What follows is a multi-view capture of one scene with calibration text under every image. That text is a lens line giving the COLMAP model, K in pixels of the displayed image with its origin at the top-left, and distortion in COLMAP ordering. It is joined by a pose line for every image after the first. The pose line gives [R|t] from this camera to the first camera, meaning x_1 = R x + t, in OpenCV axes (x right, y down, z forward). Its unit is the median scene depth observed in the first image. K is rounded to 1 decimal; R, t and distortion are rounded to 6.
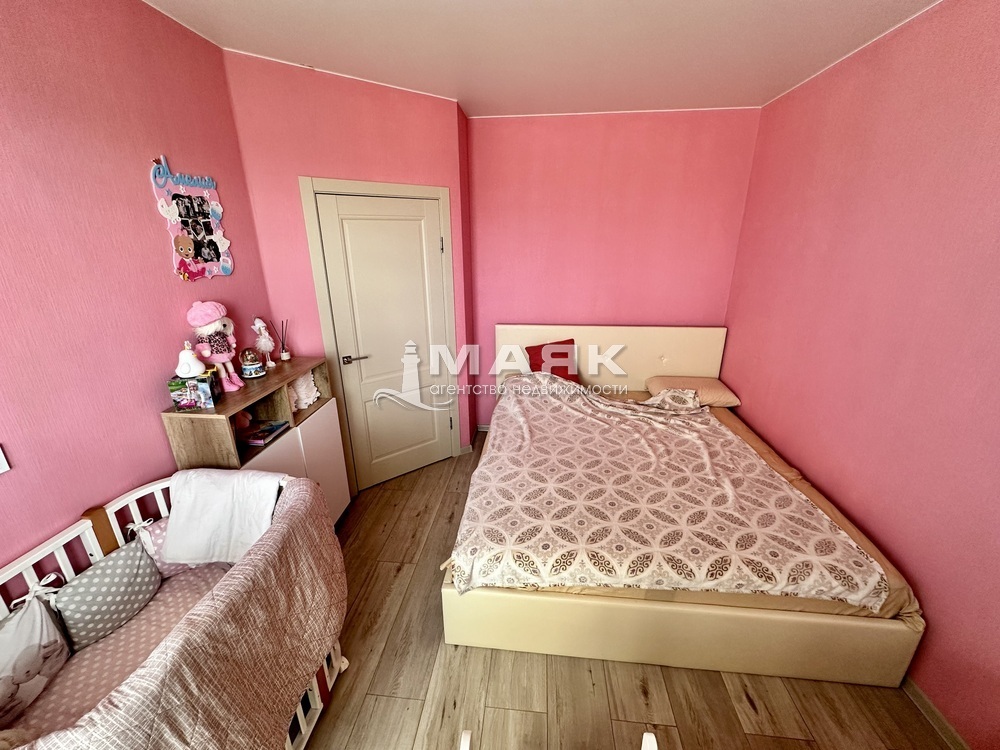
lens RADIAL K [[401.4, 0, 501.6], [0, 401.4, 374.8], [0, 0, 1]] dist [0.000207, 0.000014]
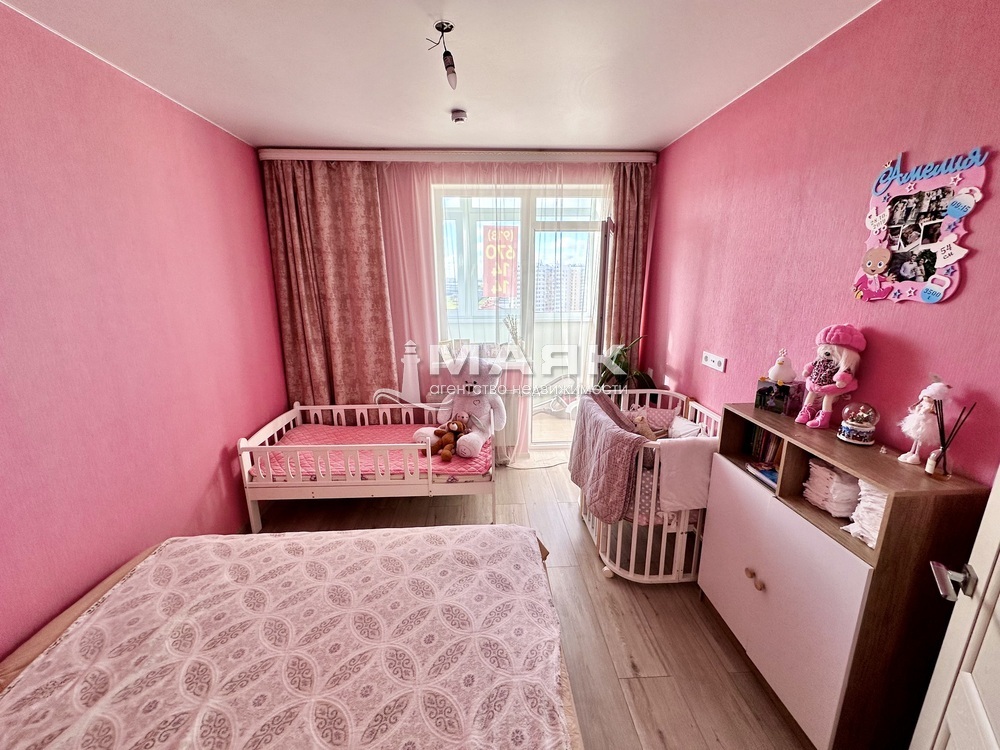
lens RADIAL K [[401.4, 0, 501.4], [0, 401.4, 375.5], [0, 0, 1]] dist [0.000207, 0.000014]
pose [[-0.989437, 0.049725, -0.136166, 0.102236], [-0.031335, 0.843755, 0.535813, -0.510820], [0.141534, 0.534420, -0.833284, 1.617962]]
